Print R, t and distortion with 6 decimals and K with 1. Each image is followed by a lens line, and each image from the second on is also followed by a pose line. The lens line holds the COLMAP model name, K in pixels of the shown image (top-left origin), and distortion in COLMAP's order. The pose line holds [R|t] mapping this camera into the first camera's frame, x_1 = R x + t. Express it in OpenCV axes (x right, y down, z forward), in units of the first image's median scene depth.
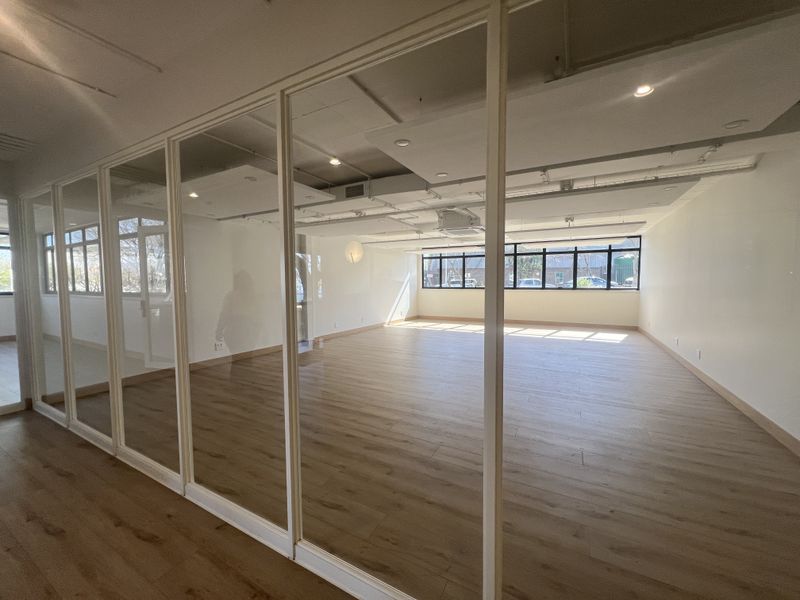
lens RADIAL K [[318.4, 0, 391.8], [0, 318.4, 298.7], [0, 0, 1]] dist [-0.000538, 0.000778]
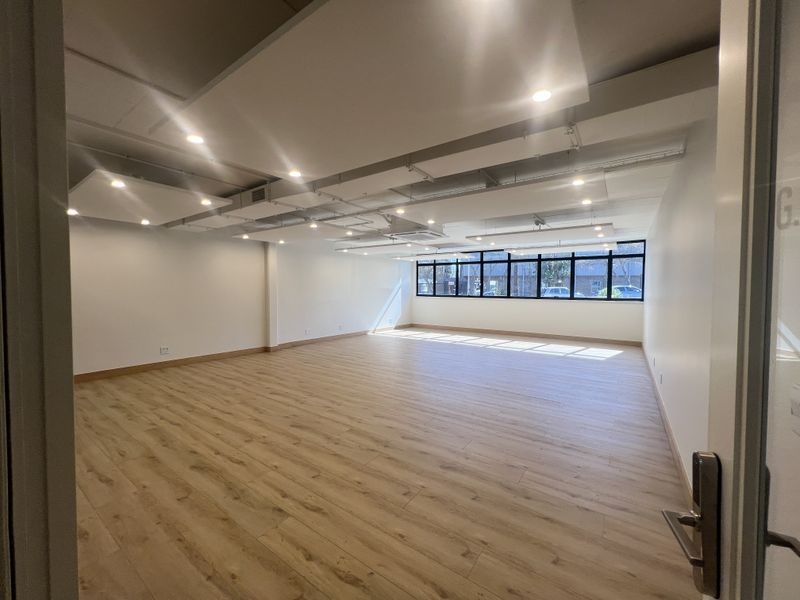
lens RADIAL K [[318.4, 0, 398.6], [0, 318.4, 297.9], [0, 0, 1]] dist [-0.000538, 0.000778]
pose [[0.993424, 0.013719, -0.113665, 0.187507], [-0.016434, 0.999601, -0.022976, -0.003997], [0.113304, 0.024693, 0.993253, 0.040229]]
